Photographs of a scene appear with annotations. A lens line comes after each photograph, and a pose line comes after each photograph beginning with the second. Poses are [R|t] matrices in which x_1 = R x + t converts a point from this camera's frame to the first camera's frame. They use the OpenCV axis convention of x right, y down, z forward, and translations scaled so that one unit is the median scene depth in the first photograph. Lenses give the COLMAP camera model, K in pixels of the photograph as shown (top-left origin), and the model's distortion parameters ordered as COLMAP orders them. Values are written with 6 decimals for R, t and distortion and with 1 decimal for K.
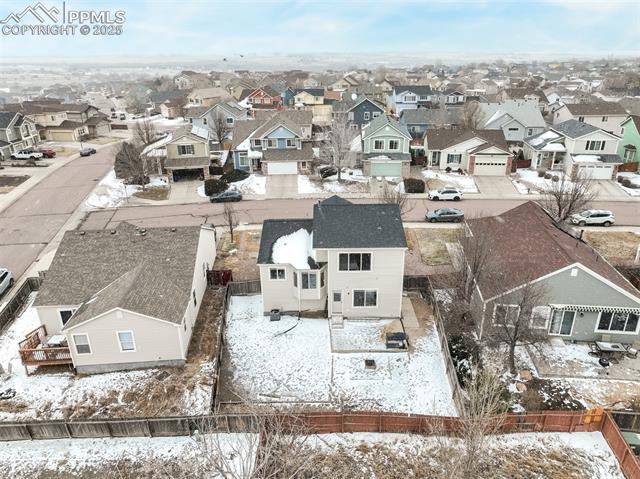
lens RADIAL K [[454.6, 0, 320.0], [0, 454.6, 239.5], [0, 0, 1]] dist [0.001489, 0.005691]
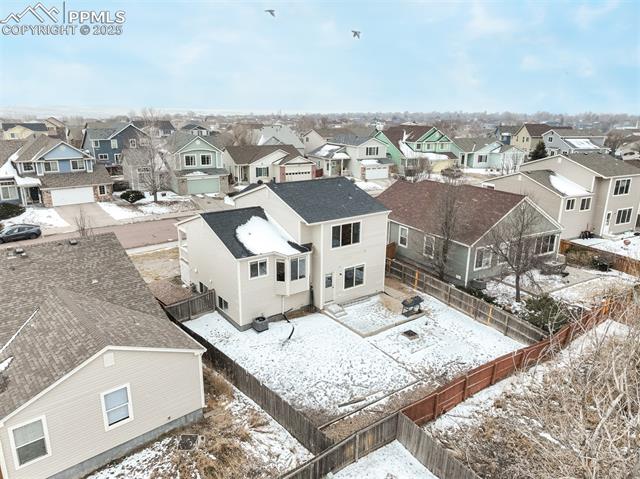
lens RADIAL K [[454.6, 0, 320.0], [0, 454.6, 239.5], [0, 0, 1]] dist [0.001489, 0.005691]
pose [[0.801504, -0.145128, 0.580111, -0.332424], [0.208001, 0.977187, -0.042917, 0.060088], [-0.560648, 0.155062, 0.813406, 0.223450]]
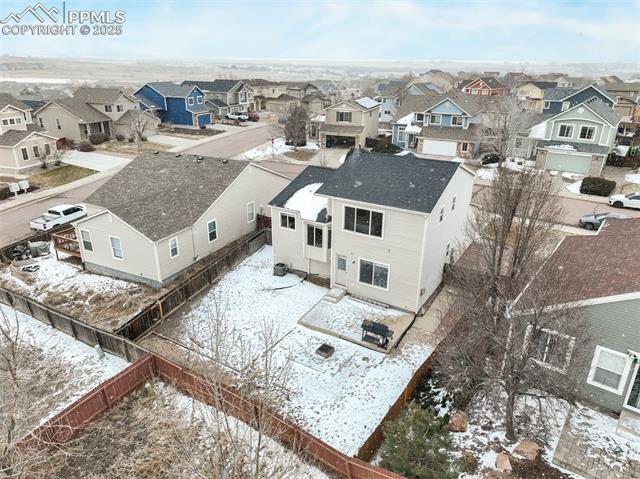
lens RADIAL K [[446.4, 0, 320.0], [0, 446.4, 239.5], [0, 0, 1]] dist [0.002220, 0.001701]
pose [[0.858569, 0.209670, -0.467865, 0.260318], [-0.212599, 0.975997, 0.047249, 0.041364], [0.466541, 0.058901, 0.882536, 0.218505]]
